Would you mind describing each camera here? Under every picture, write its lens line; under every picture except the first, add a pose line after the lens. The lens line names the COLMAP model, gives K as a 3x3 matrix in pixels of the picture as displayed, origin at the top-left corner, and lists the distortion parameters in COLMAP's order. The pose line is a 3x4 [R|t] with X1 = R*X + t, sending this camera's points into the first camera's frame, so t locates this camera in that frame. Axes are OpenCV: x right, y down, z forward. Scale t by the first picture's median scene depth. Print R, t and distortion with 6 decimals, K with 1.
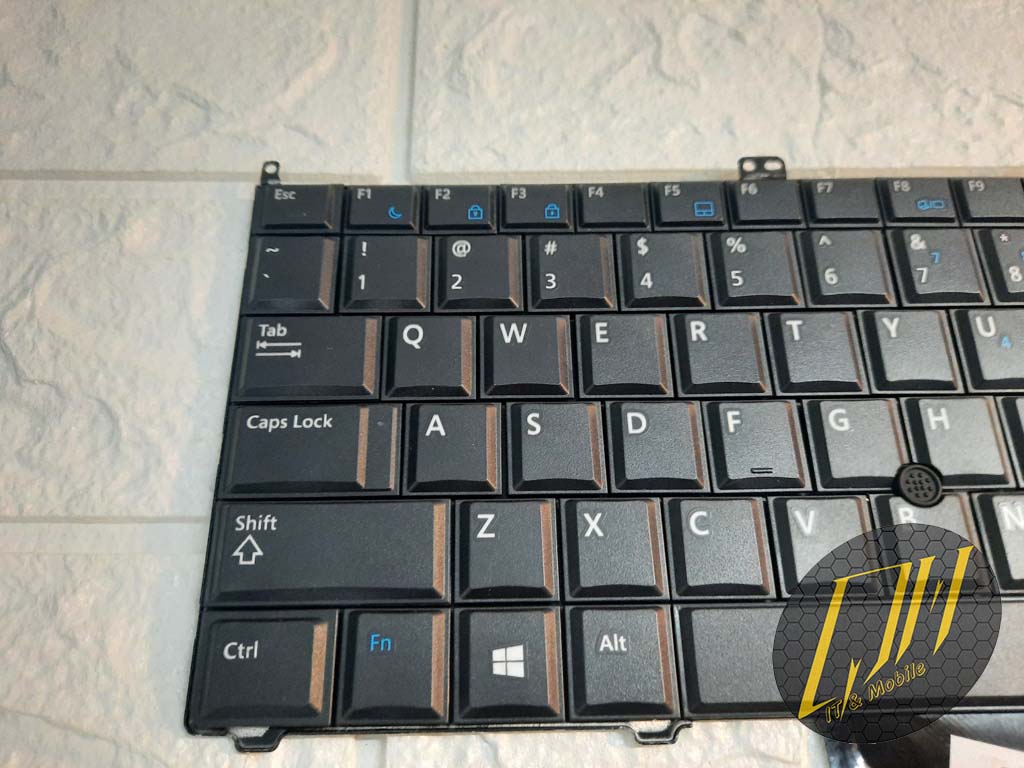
lens RADIAL K [[745.3, 0, 512.0], [0, 745.3, 384.0], [0, 0, 1]] dist [0.008421, -0.041352]
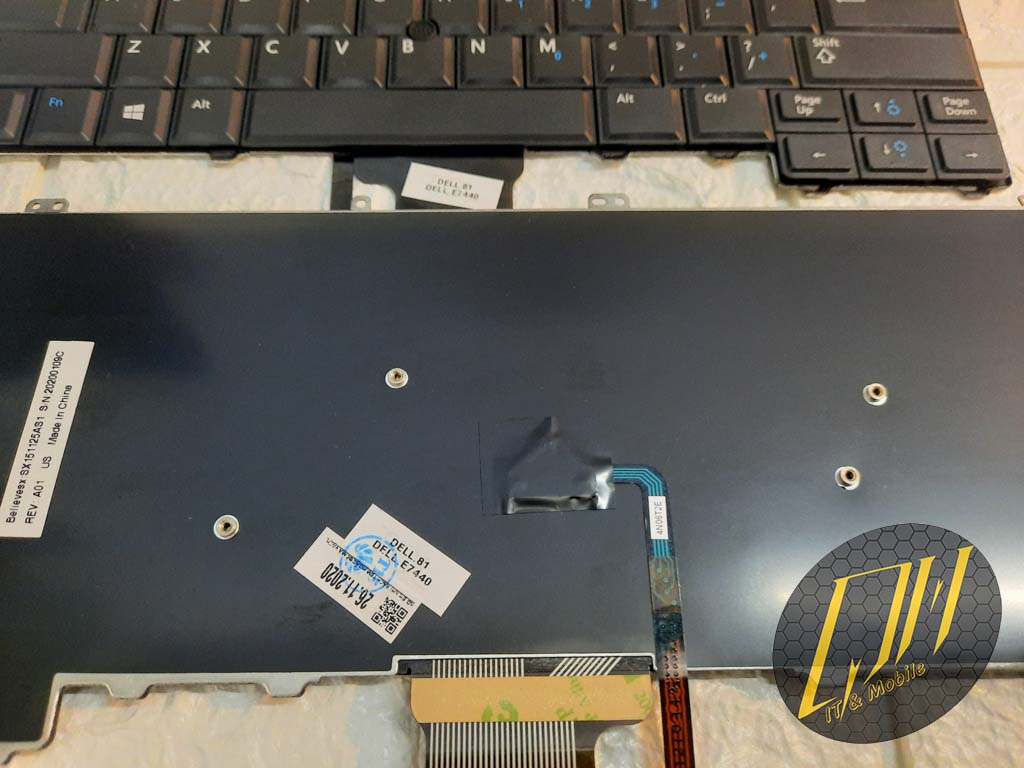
lens RADIAL K [[766.2, 0, 505.4], [0, 766.2, 386.8], [0, 0, 1]] dist [0.009357, -0.049796]
pose [[0.999900, 0.009643, 0.010302, 0.687112], [-0.010046, 0.999157, 0.039794, 0.780382], [-0.009909, -0.039893, 0.999155, -0.586815]]
